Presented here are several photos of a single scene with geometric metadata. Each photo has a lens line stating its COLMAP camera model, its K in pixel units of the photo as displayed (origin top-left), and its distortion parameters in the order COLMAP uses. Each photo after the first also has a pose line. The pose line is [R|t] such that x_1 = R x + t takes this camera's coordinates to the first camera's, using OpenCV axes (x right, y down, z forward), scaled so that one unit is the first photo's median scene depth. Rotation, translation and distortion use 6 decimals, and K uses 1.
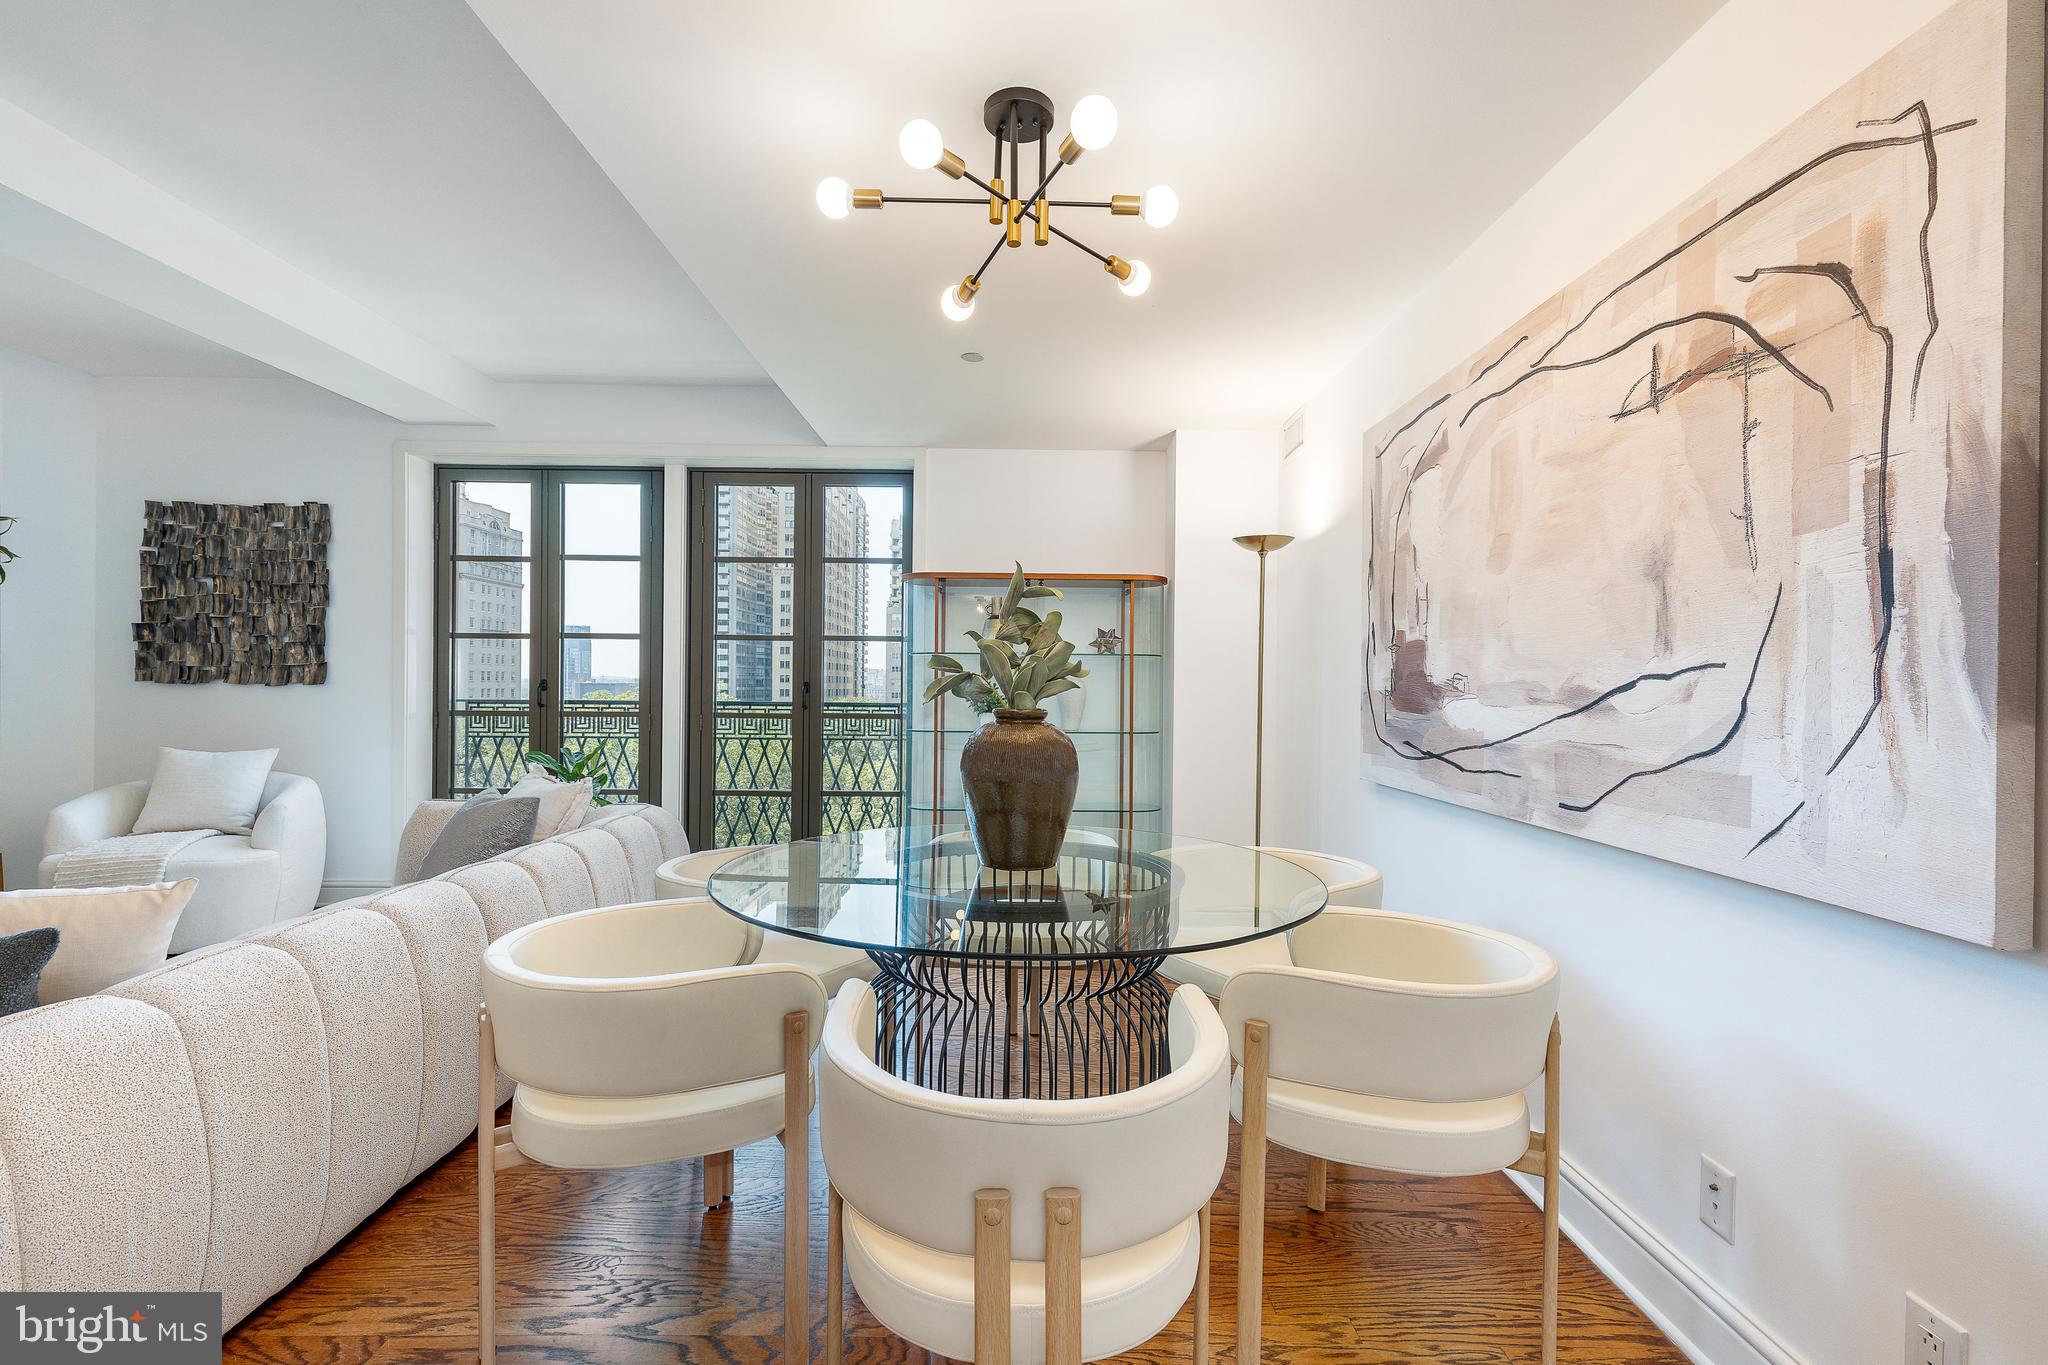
lens RADIAL K [[918.8, 0, 1025.1], [0, 918.8, 686.2], [0, 0, 1]] dist [0.007657, -0.001159]
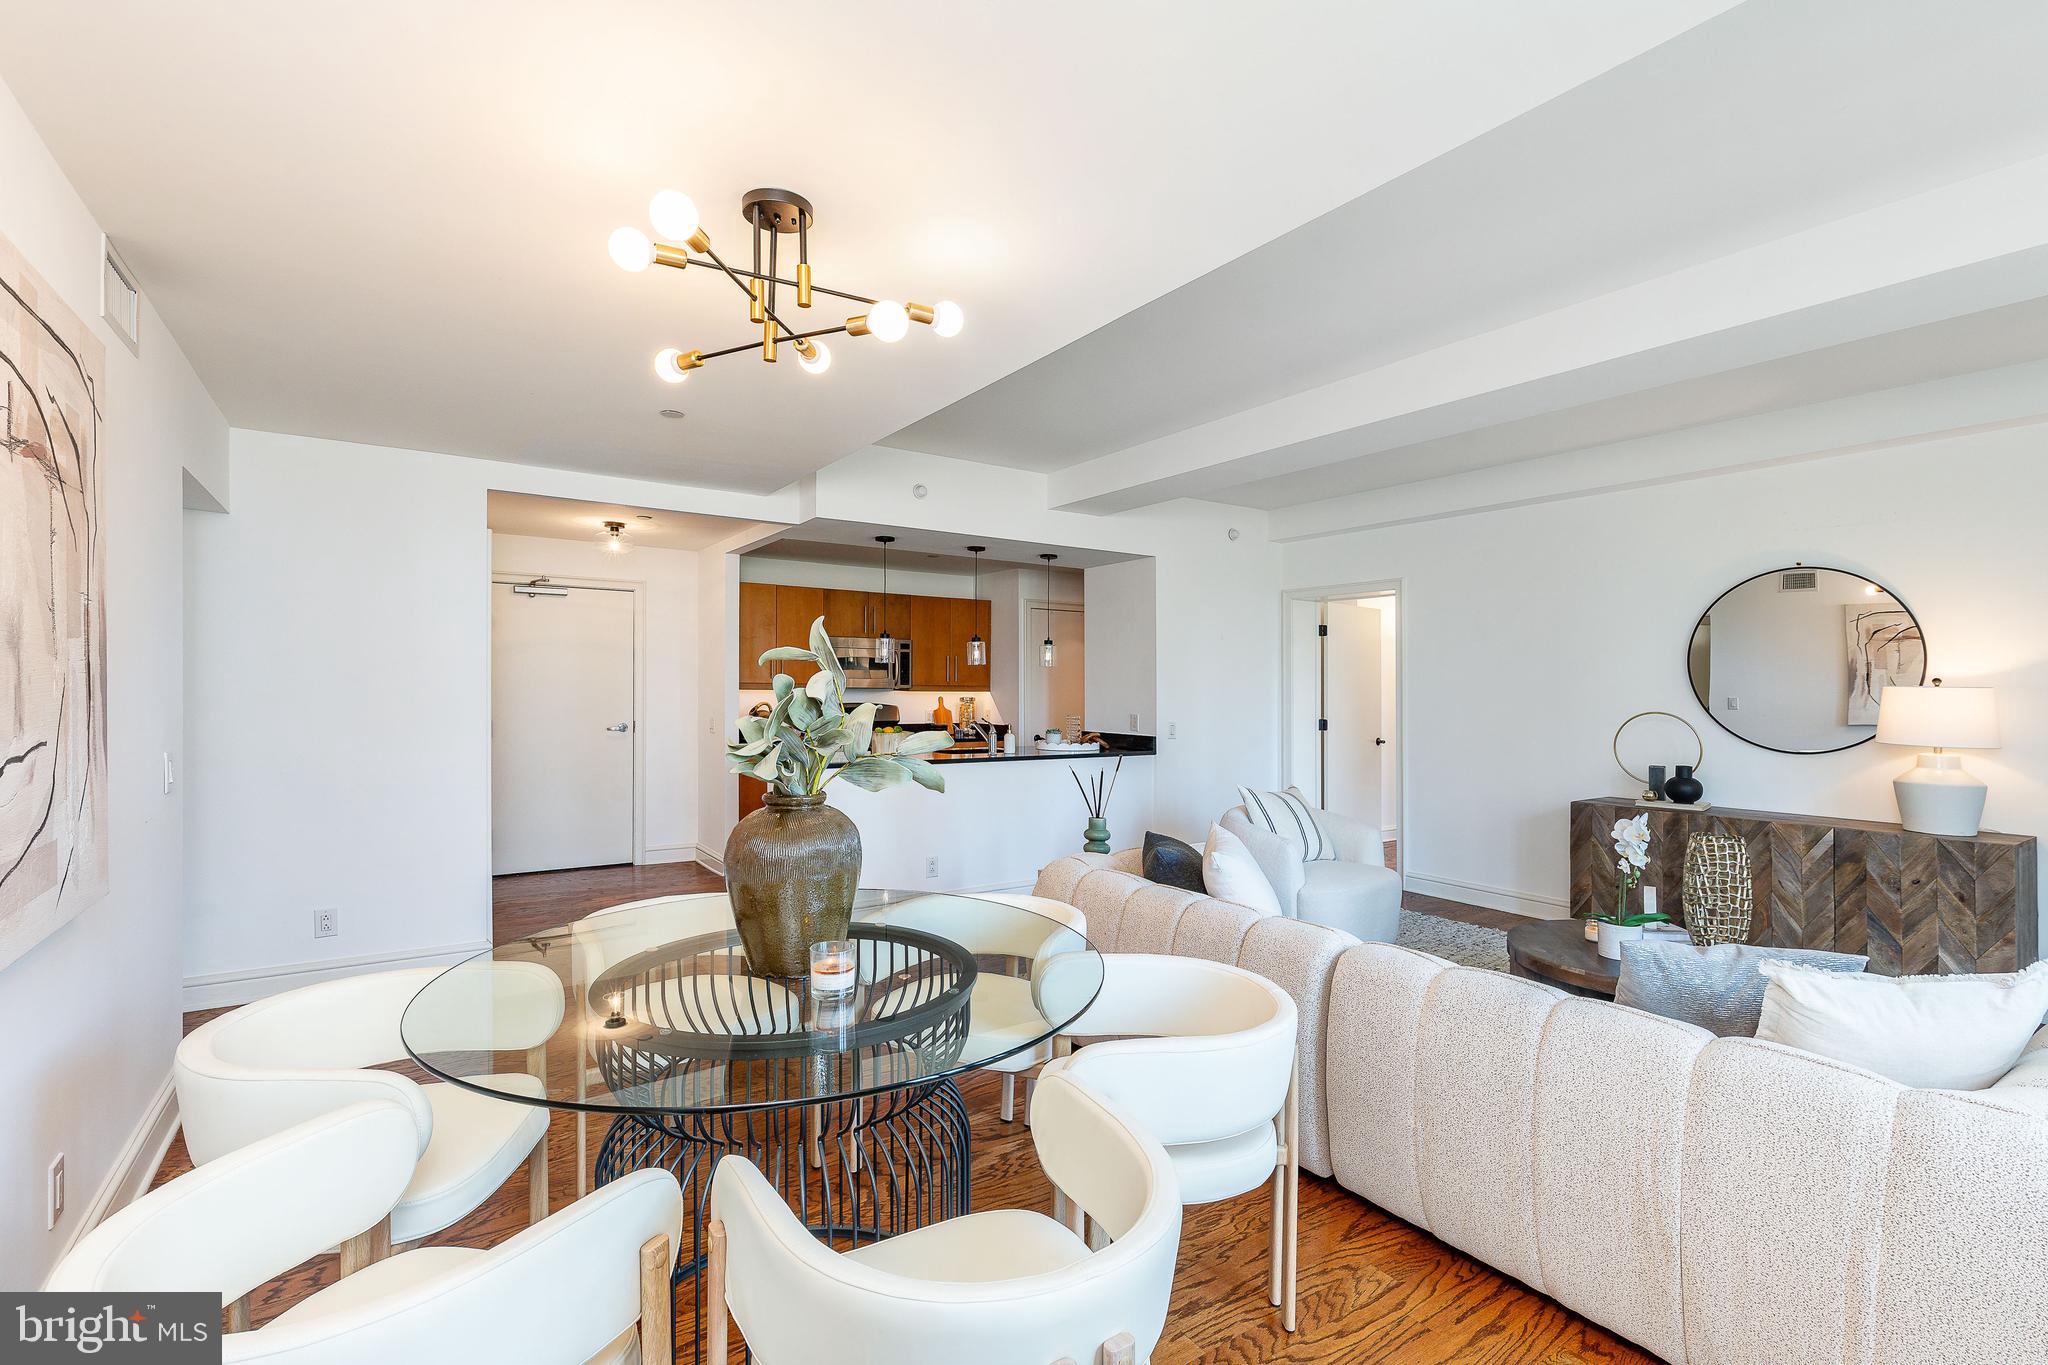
lens RADIAL K [[918.8, 0, 1037.1], [0, 918.8, 682.9], [0, 0, 1]] dist [0.007657, -0.001159]
pose [[-0.827252, -0.020725, -0.561449, 0.136538], [-0.019593, 0.999776, -0.008036, -0.035845], [0.561490, 0.004352, -0.827472, 0.849944]]
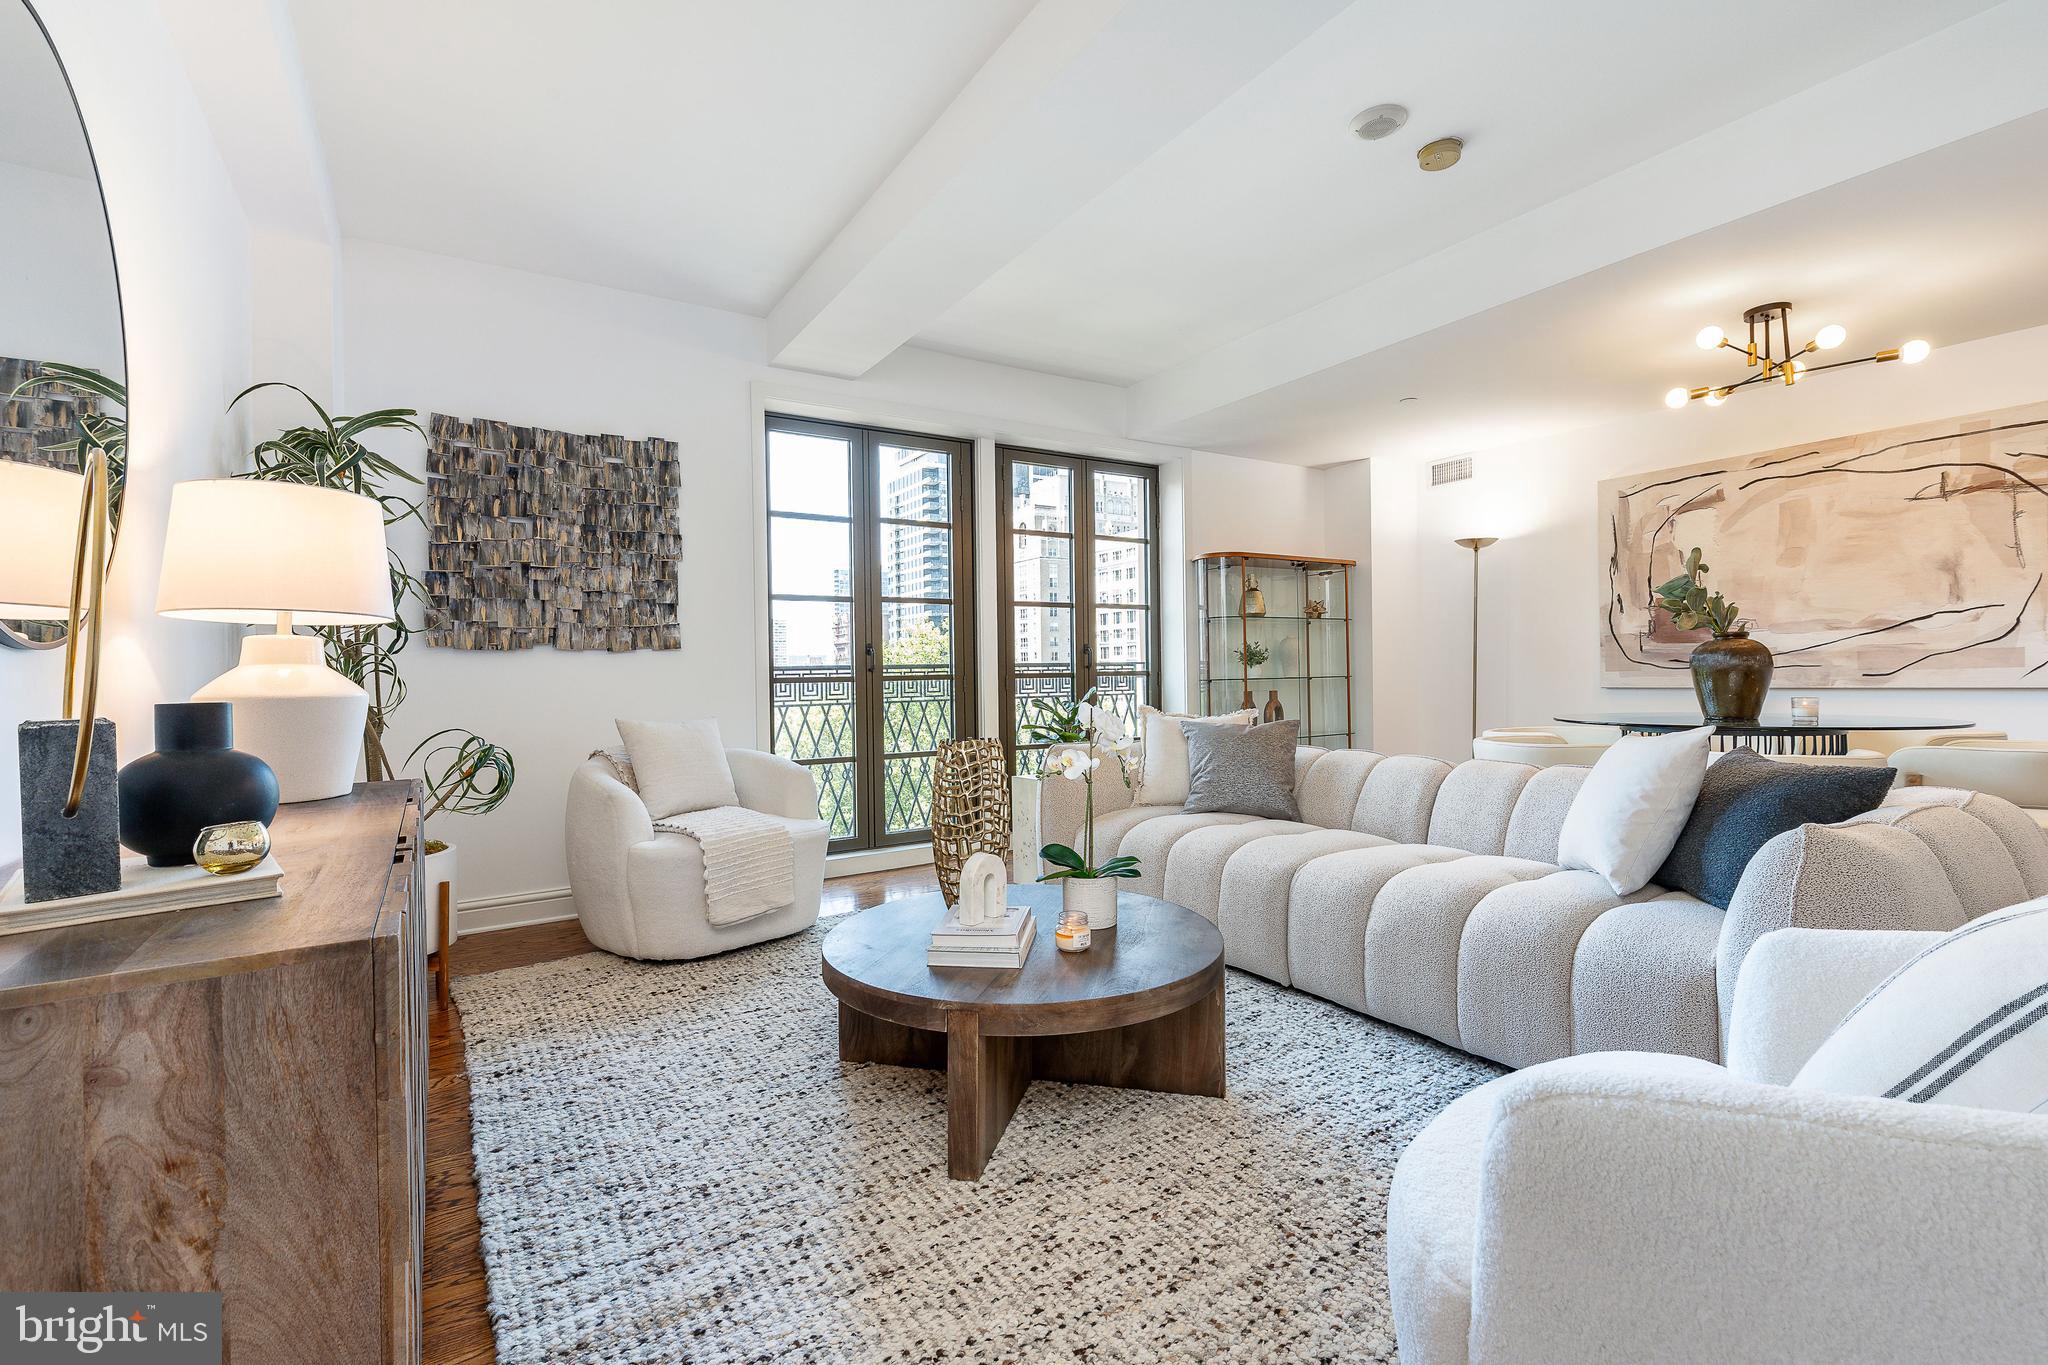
lens RADIAL K [[918.8, 0, 1027.6], [0, 918.8, 683.6], [0, 0, 1]] dist [0.007657, -0.001159]
pose [[0.847545, -0.030019, 0.529873, -0.966098], [0.027177, 0.999544, 0.013157, 0.029136], [-0.530027, 0.003250, 0.847975, 0.087480]]
